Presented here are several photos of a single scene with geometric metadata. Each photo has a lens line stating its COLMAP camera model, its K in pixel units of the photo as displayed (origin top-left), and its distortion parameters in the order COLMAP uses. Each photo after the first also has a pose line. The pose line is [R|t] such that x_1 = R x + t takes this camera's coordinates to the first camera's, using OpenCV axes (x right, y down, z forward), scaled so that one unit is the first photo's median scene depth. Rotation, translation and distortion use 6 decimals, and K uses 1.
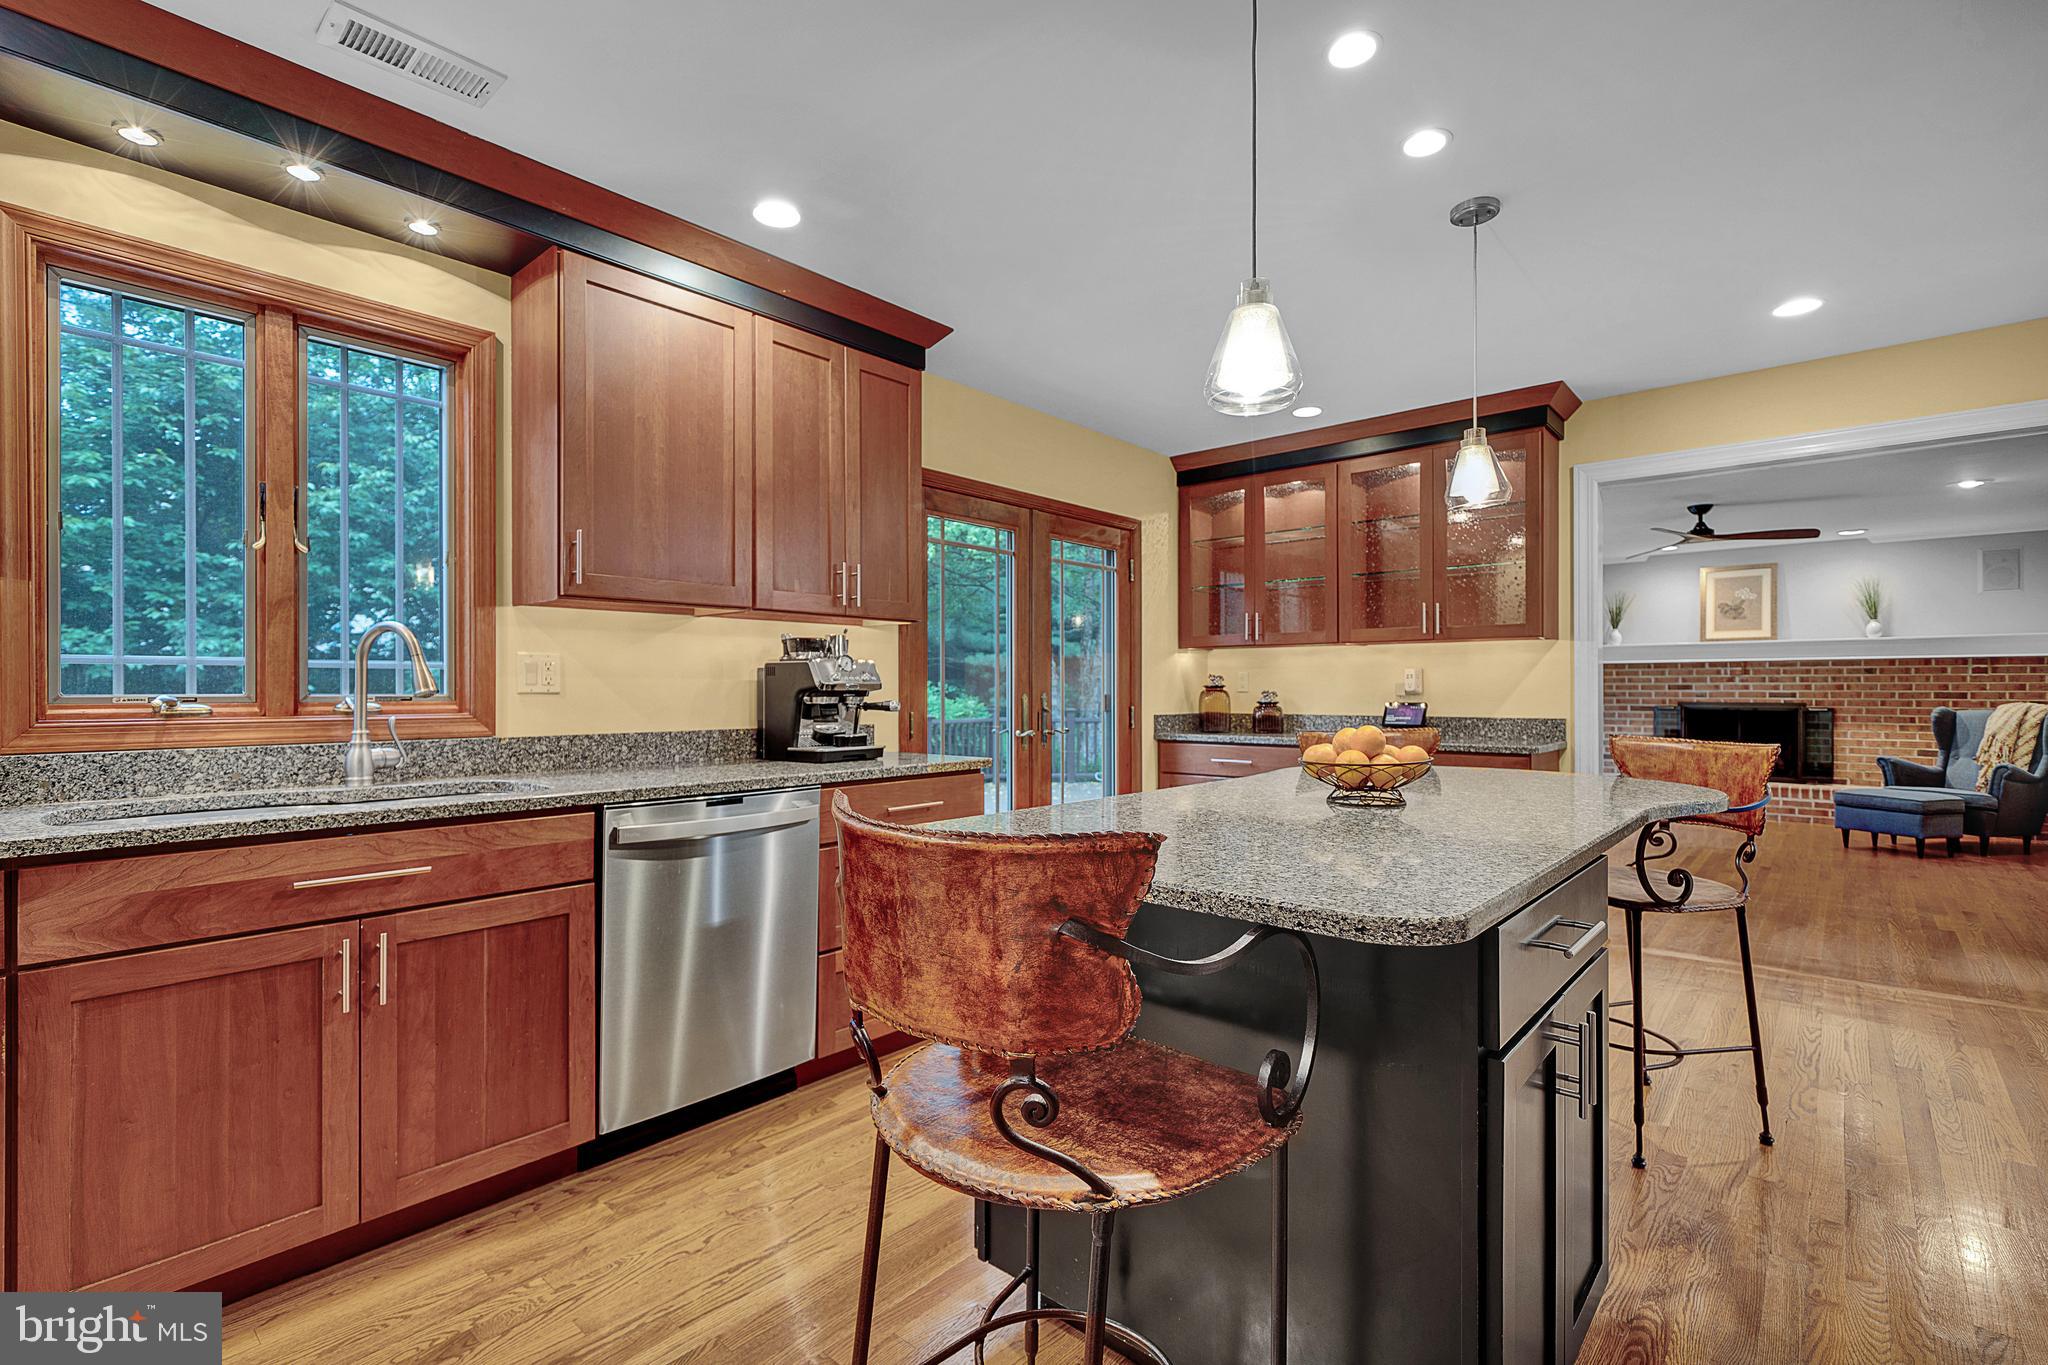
lens RADIAL K [[929.7, 0, 1021.4], [0, 929.7, 686.8], [0, 0, 1]] dist [-0.003414, -0.000497]
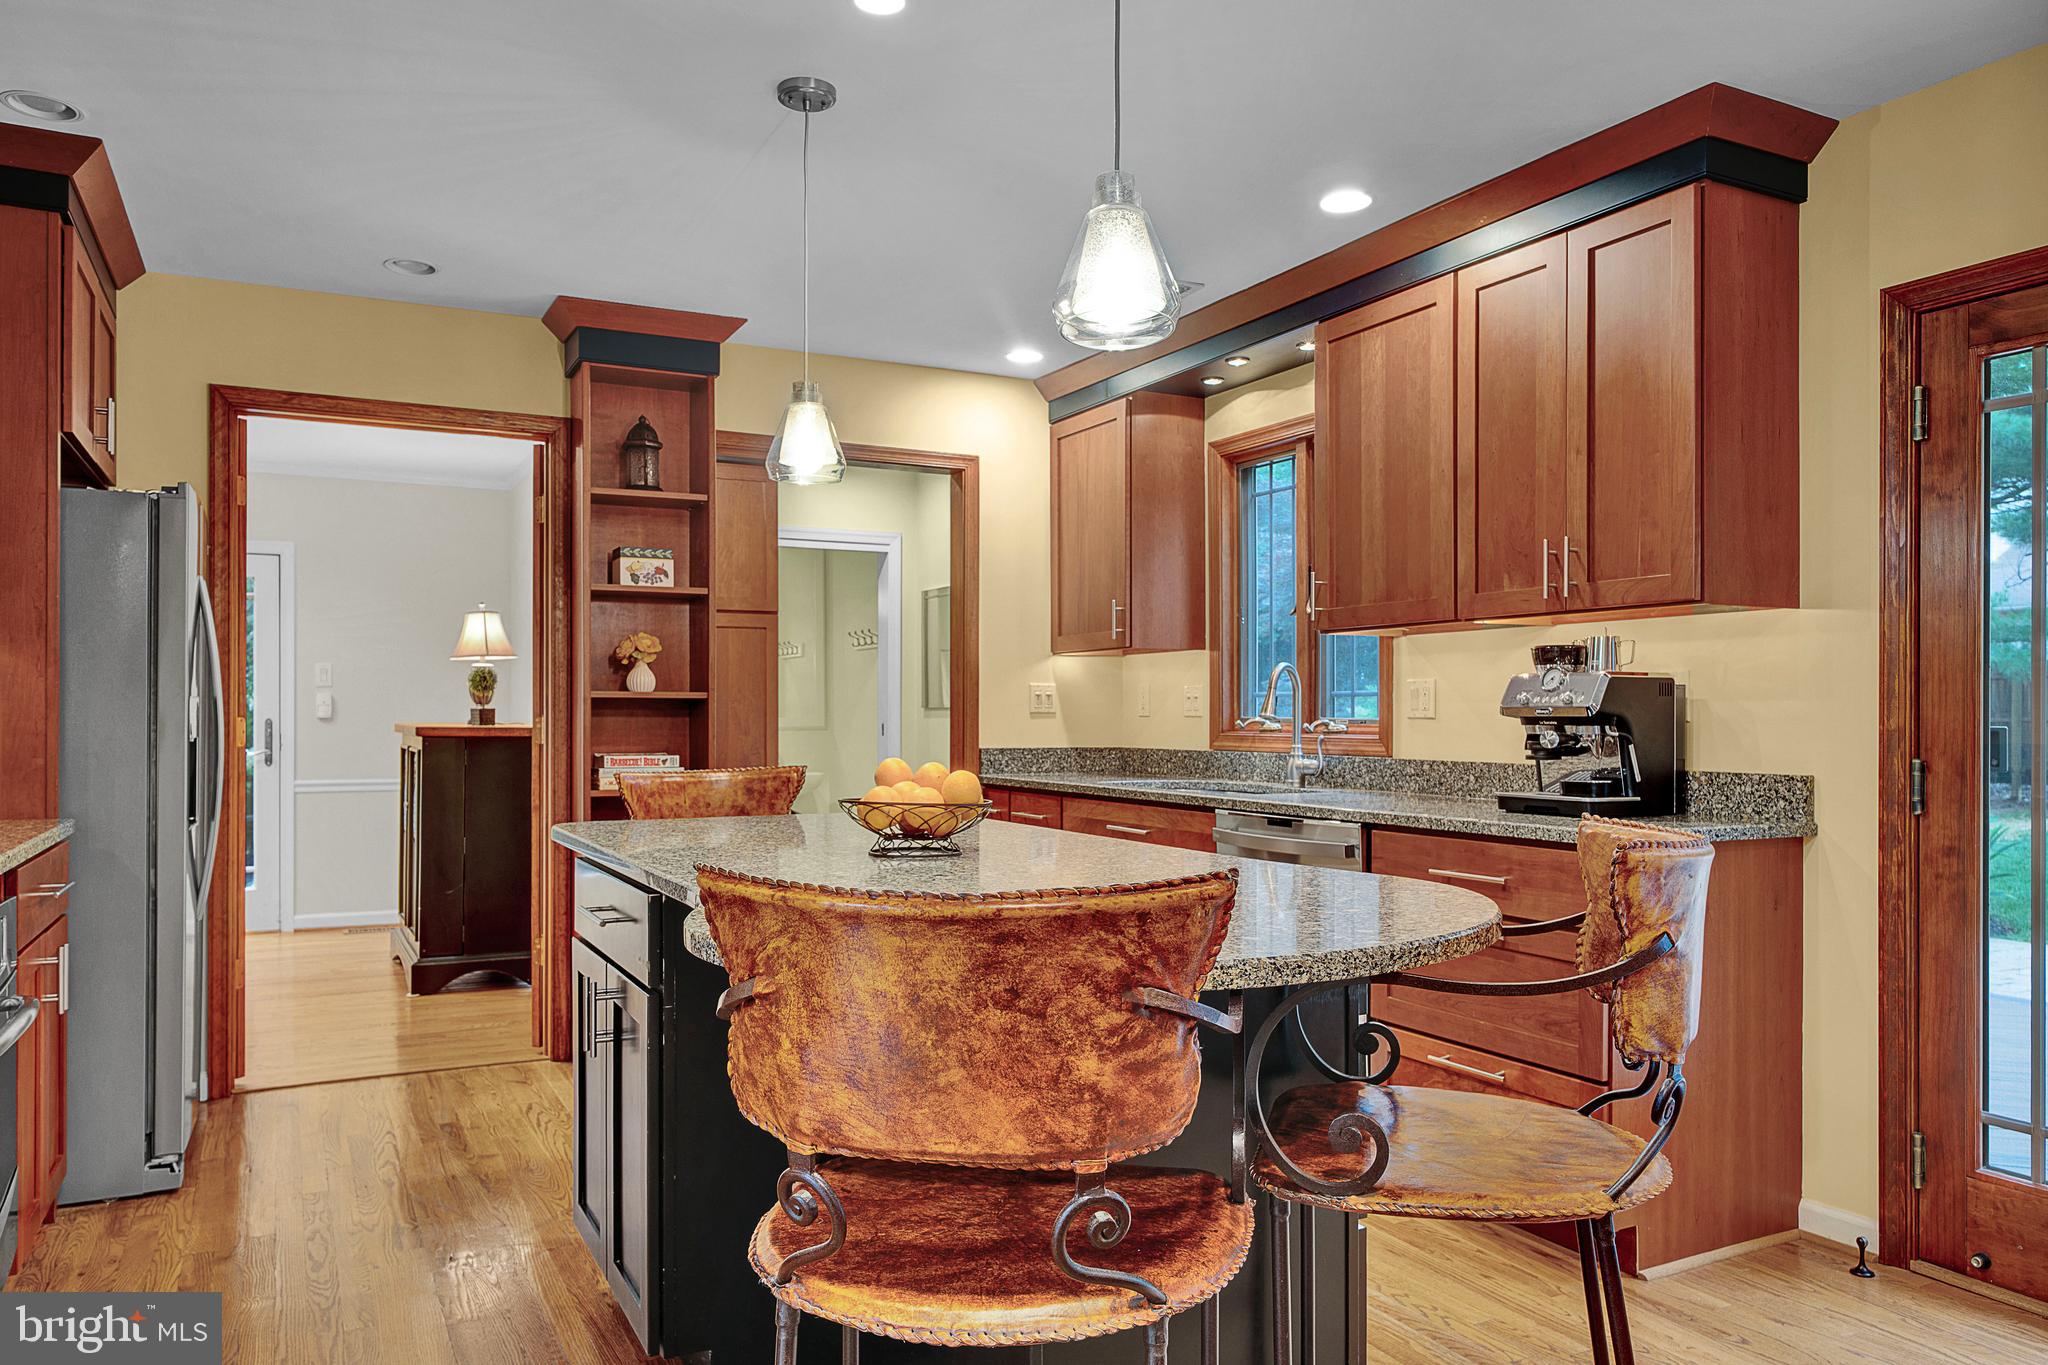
lens RADIAL K [[1430.2, 0, 1018.8], [0, 1430.2, 700.2], [0, 0, 1]] dist [0.000468, 0.000960]
pose [[-0.362107, -0.008934, -0.932094, 0.342721], [0.002550, 0.999941, -0.010575, 0.000655], [0.932133, -0.006207, -0.362063, 0.350912]]
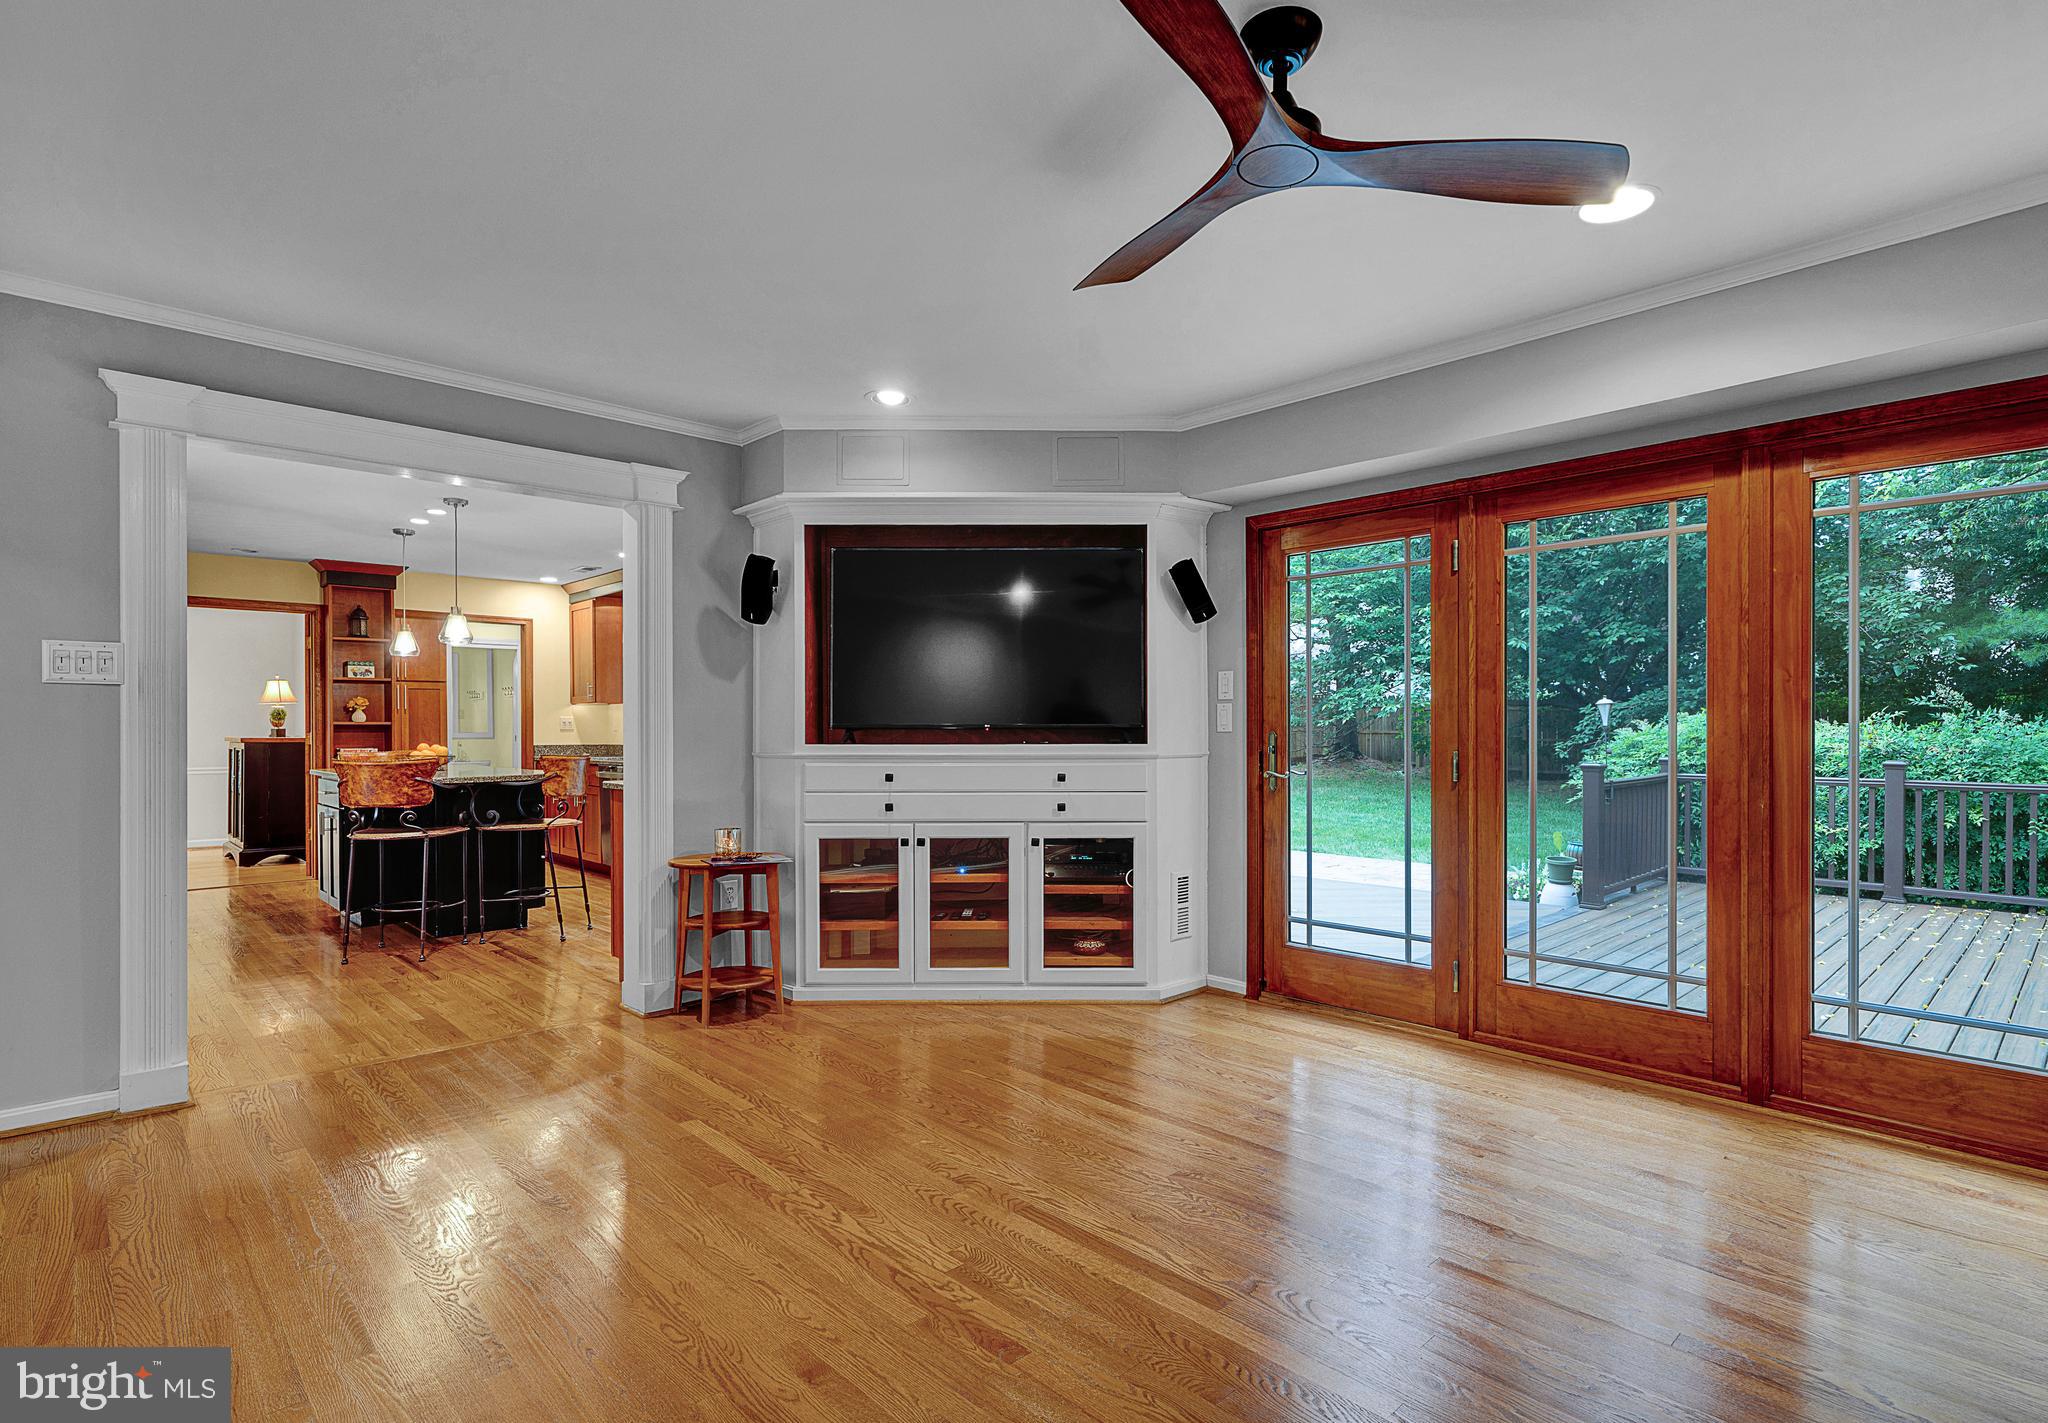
lens RADIAL K [[1023.5, 0, 1039.1], [0, 1023.5, 725.2], [0, 0, 1]] dist [-0.000994, -0.000065]
pose [[-0.082597, -0.003765, -0.996576, 0.858797], [0.006336, 0.999971, -0.004303, 0.002138], [0.996563, -0.006670, -0.082571, 0.796631]]
